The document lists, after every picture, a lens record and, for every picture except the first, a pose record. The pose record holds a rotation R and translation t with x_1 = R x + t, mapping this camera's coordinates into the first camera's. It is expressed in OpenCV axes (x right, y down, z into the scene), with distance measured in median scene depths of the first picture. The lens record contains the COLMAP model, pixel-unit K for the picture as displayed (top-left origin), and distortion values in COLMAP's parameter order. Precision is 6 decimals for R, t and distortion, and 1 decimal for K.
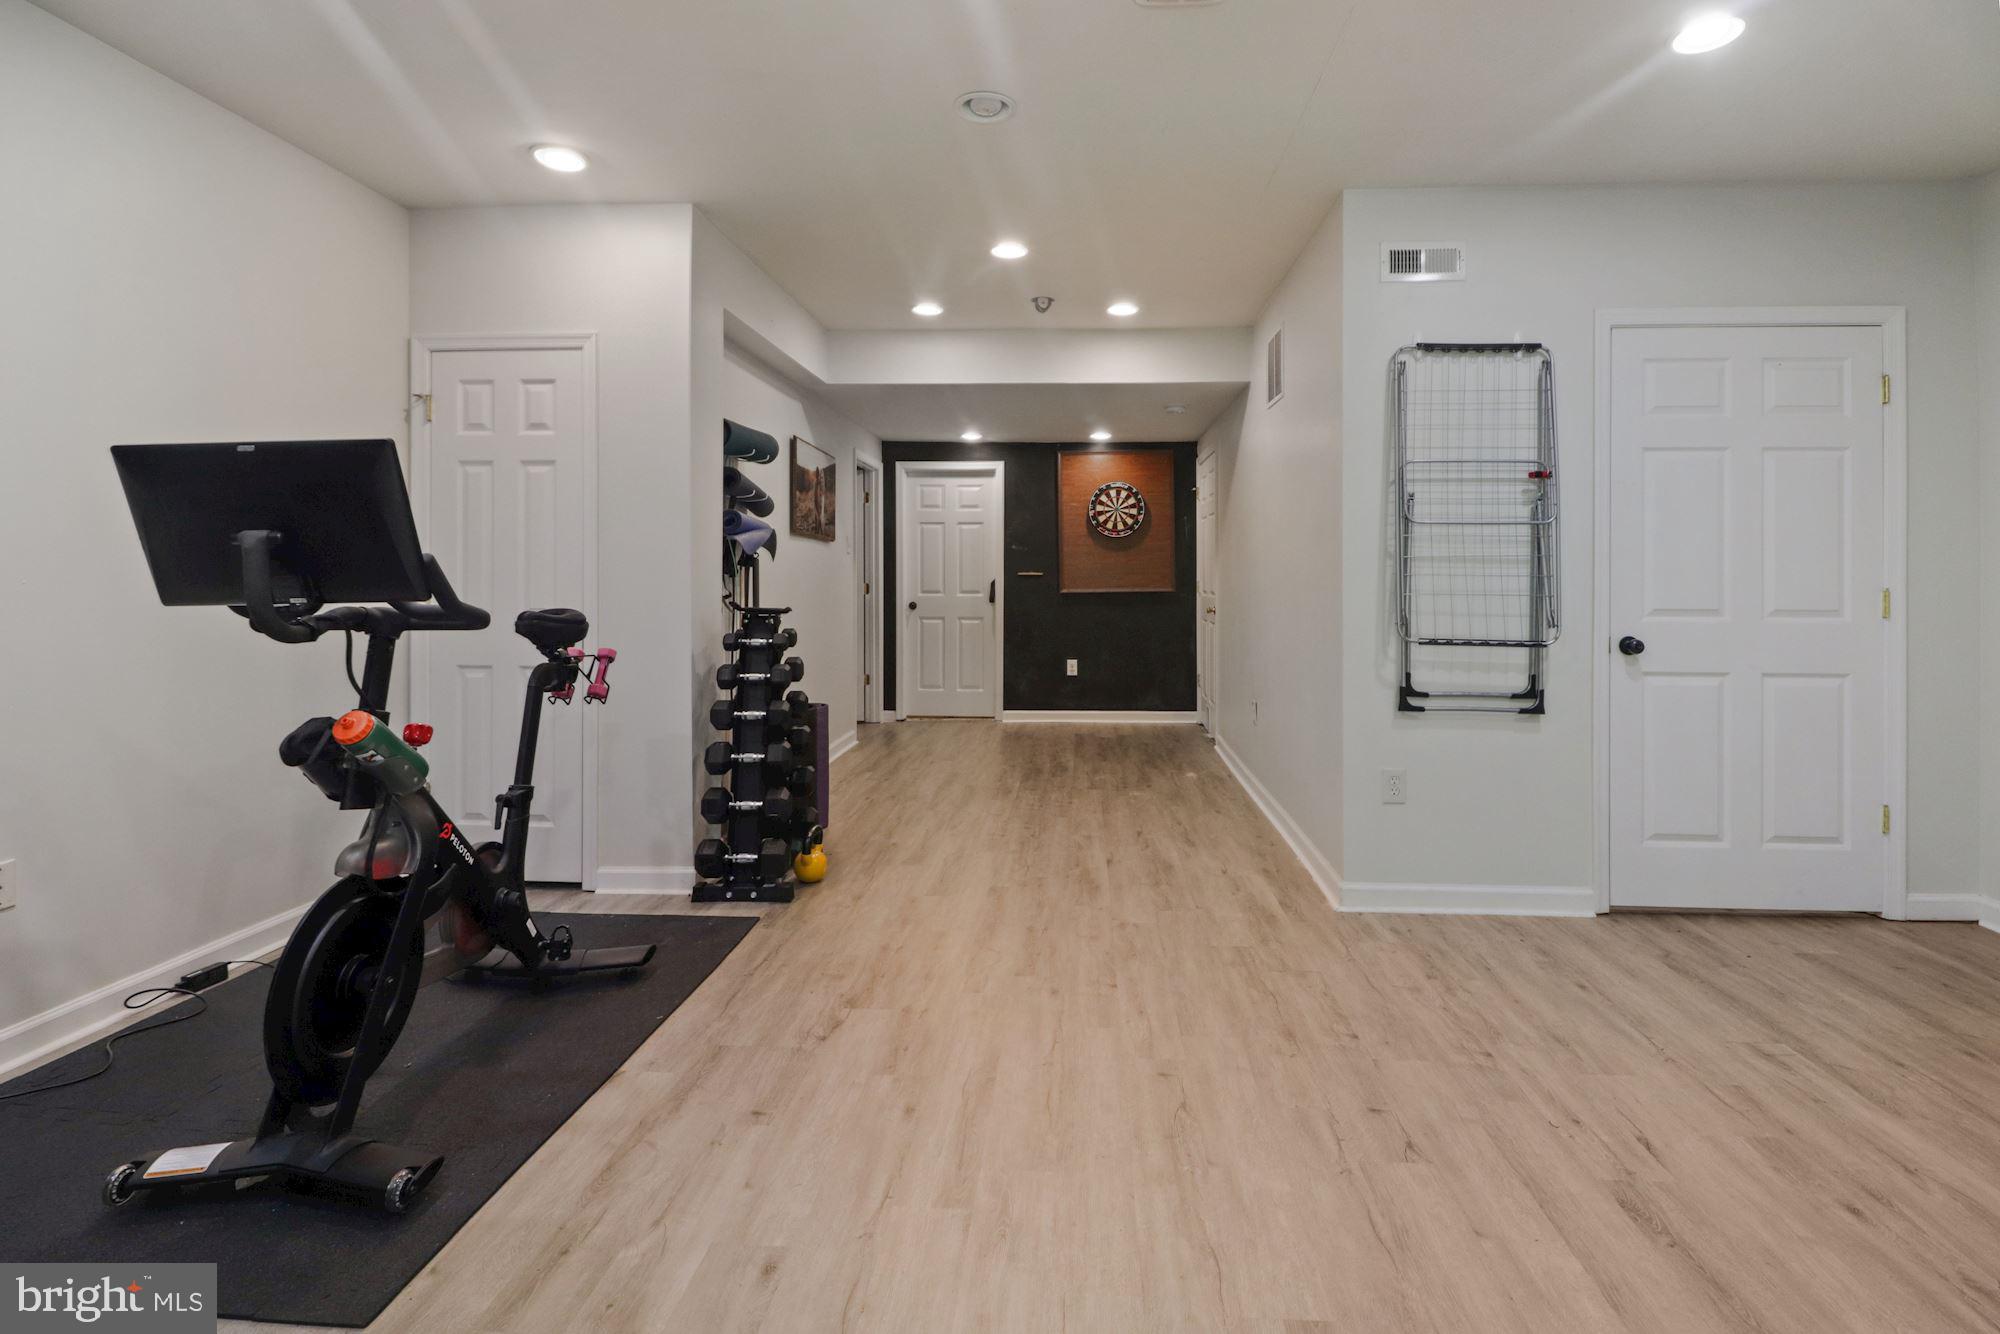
lens RADIAL K [[945.7, 0, 1006.9], [0, 945.7, 579.8], [0, 0, 1]] dist [-0.003041, -0.000930]
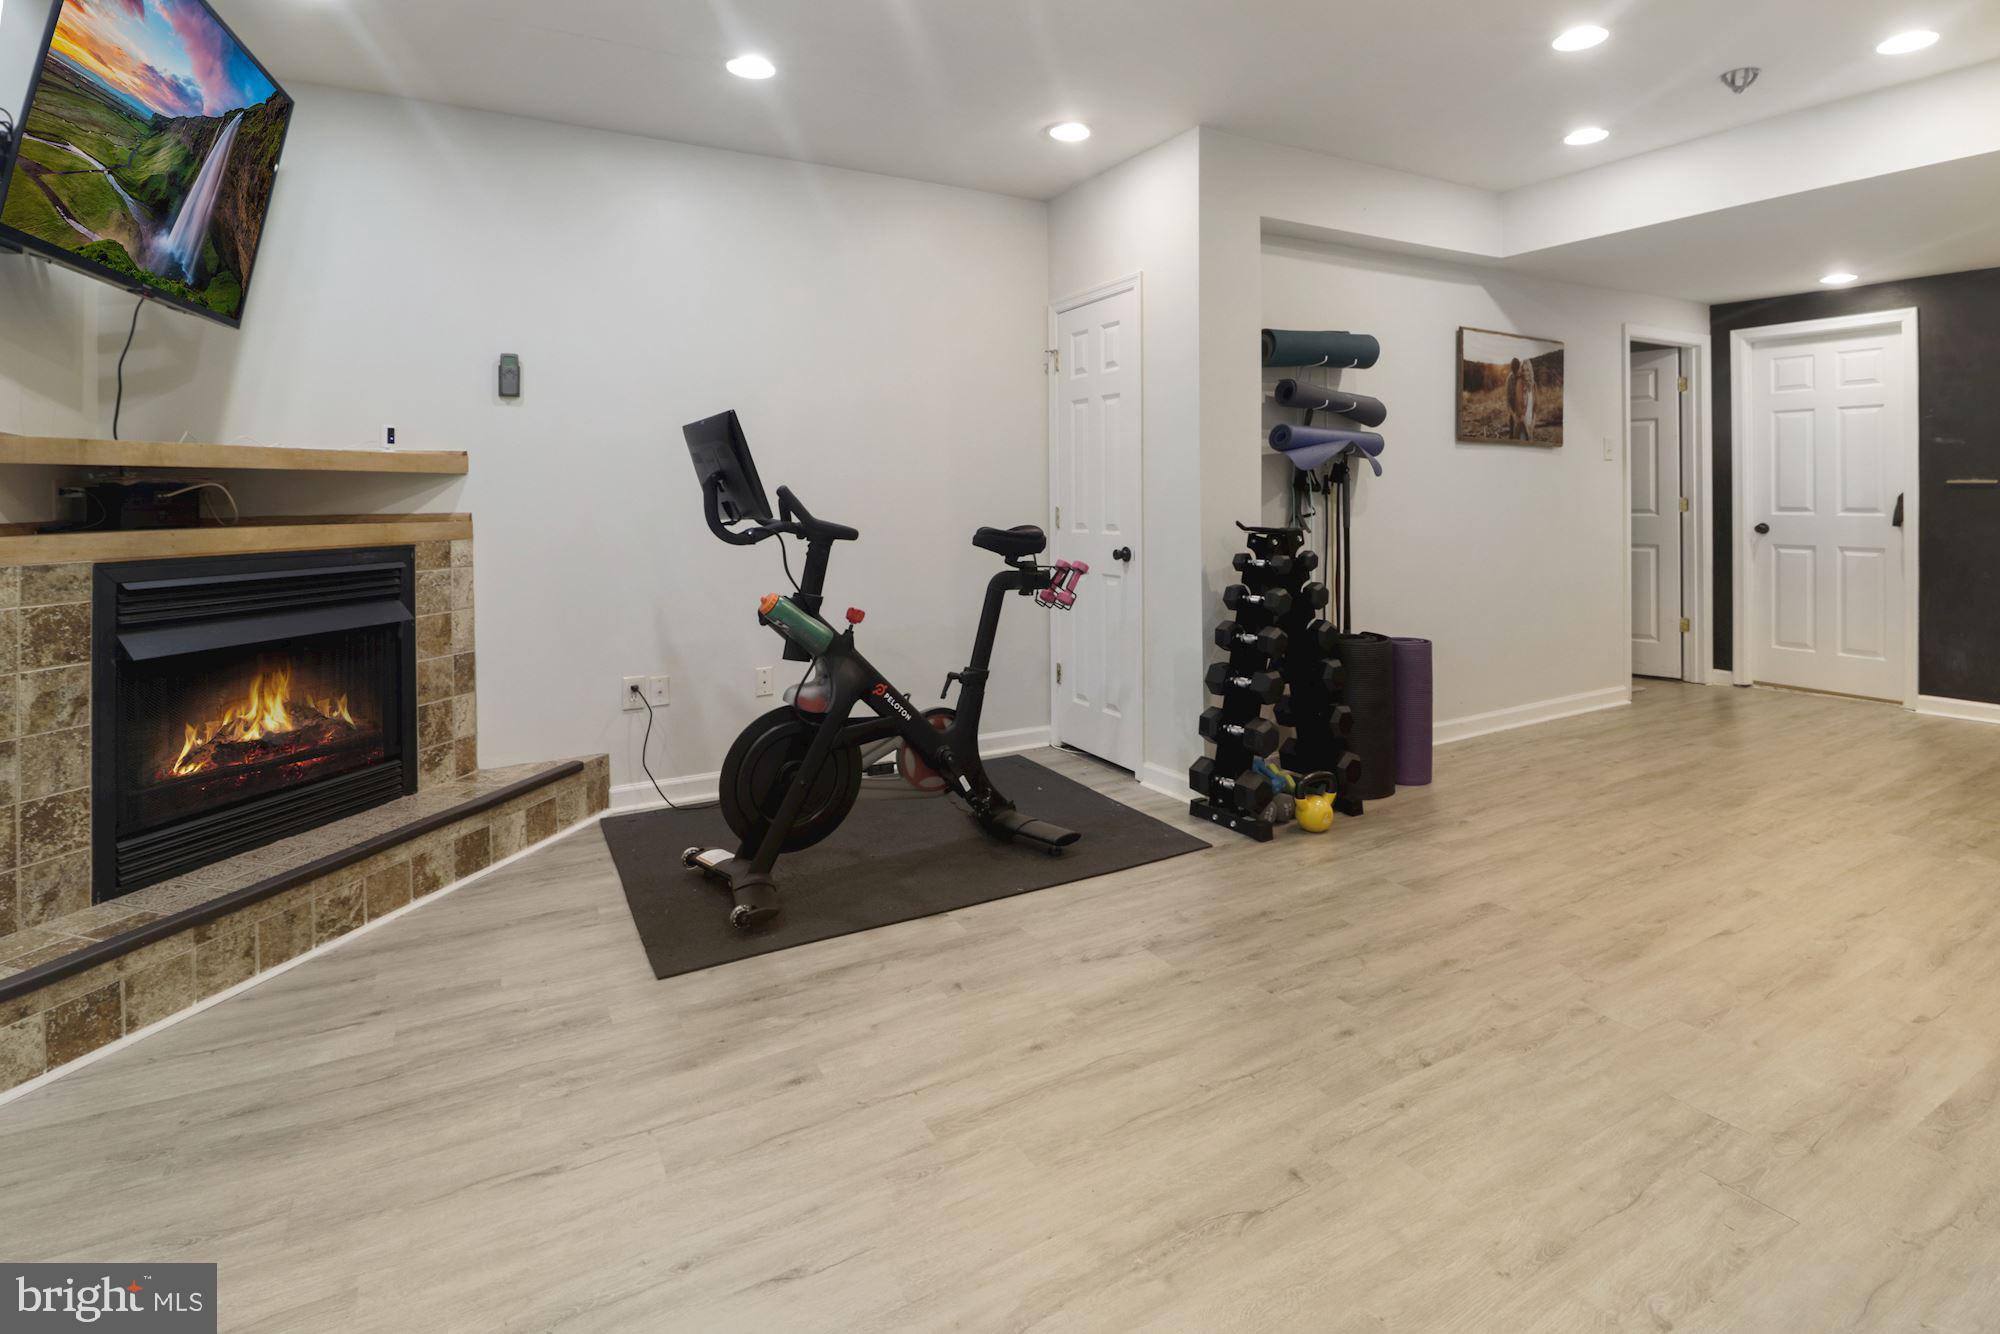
lens RADIAL K [[972.3, 0, 1007.8], [0, 972.3, 502.7], [0, 0, 1]] dist [0.000995, -0.007073]
pose [[0.552247, 0.000187, -0.833681, 0.566316], [0.009302, 0.999936, 0.006386, -0.005893], [0.833629, -0.011281, 0.552210, 0.336848]]
